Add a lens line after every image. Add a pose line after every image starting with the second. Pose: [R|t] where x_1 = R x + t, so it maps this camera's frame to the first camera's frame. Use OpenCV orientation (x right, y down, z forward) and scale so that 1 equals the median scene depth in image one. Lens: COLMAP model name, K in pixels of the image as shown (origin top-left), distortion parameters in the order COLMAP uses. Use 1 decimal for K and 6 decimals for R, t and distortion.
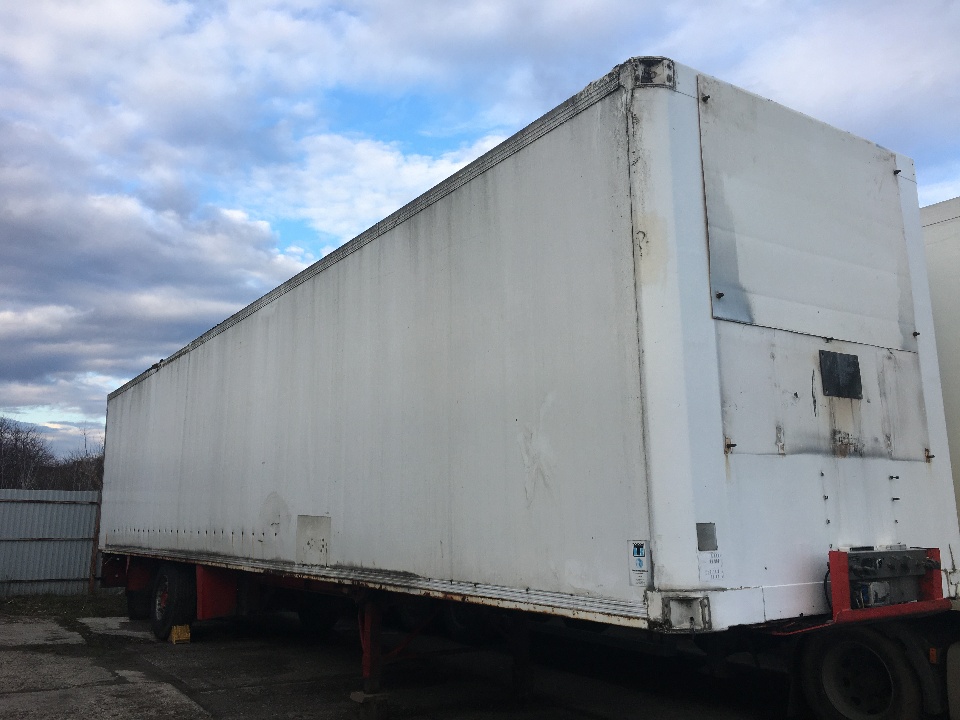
lens RADIAL K [[817.6, 0, 476.4], [0, 817.6, 360.1], [0, 0, 1]] dist [0.081016, -0.102912]
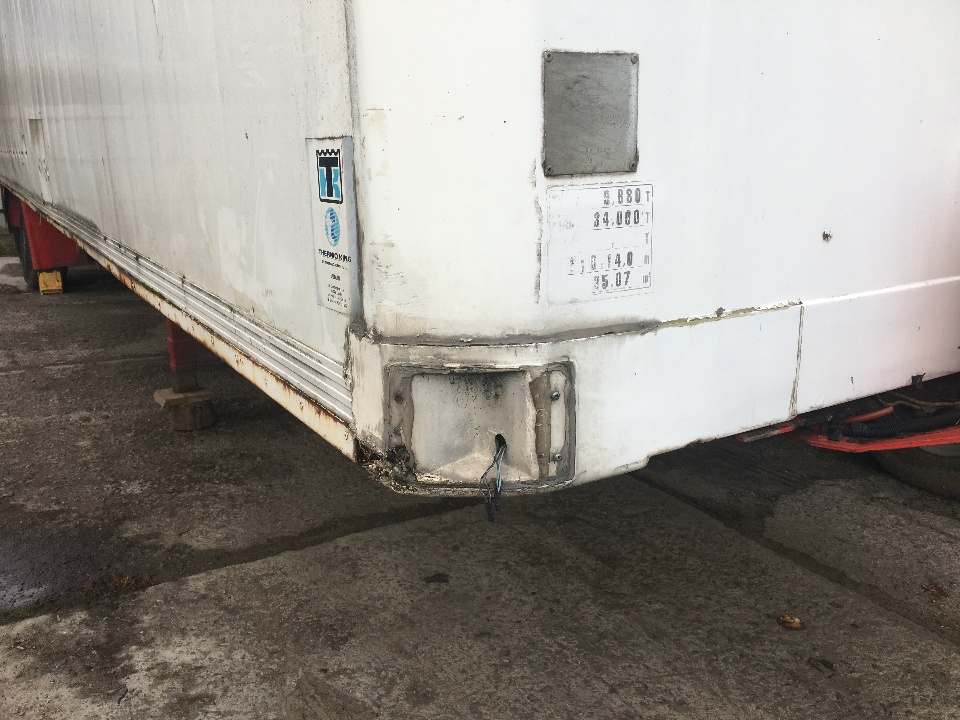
lens RADIAL K [[817.6, 0, 480.7], [0, 817.6, 362.1], [0, 0, 1]] dist [0.081016, -0.102912]
pose [[0.998802, 0.008072, -0.048263, 0.233027], [0.013520, 0.902389, 0.430711, 0.158545], [0.047029, -0.430847, 0.901199, 0.682563]]
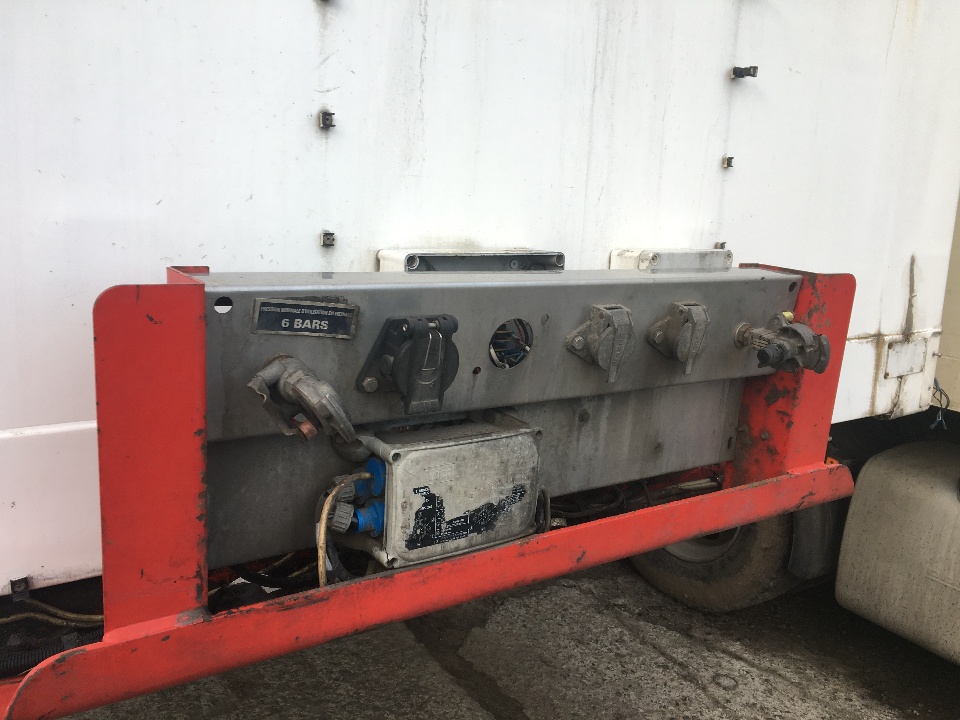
lens RADIAL K [[817.6, 0, 481.7], [0, 817.6, 358.9], [0, 0, 1]] dist [0.081016, -0.102912]
pose [[0.998106, 0.059265, 0.016471, 0.467359], [-0.061087, 0.923662, 0.378308, 0.172313], [0.007207, -0.378597, 0.925533, 0.803465]]
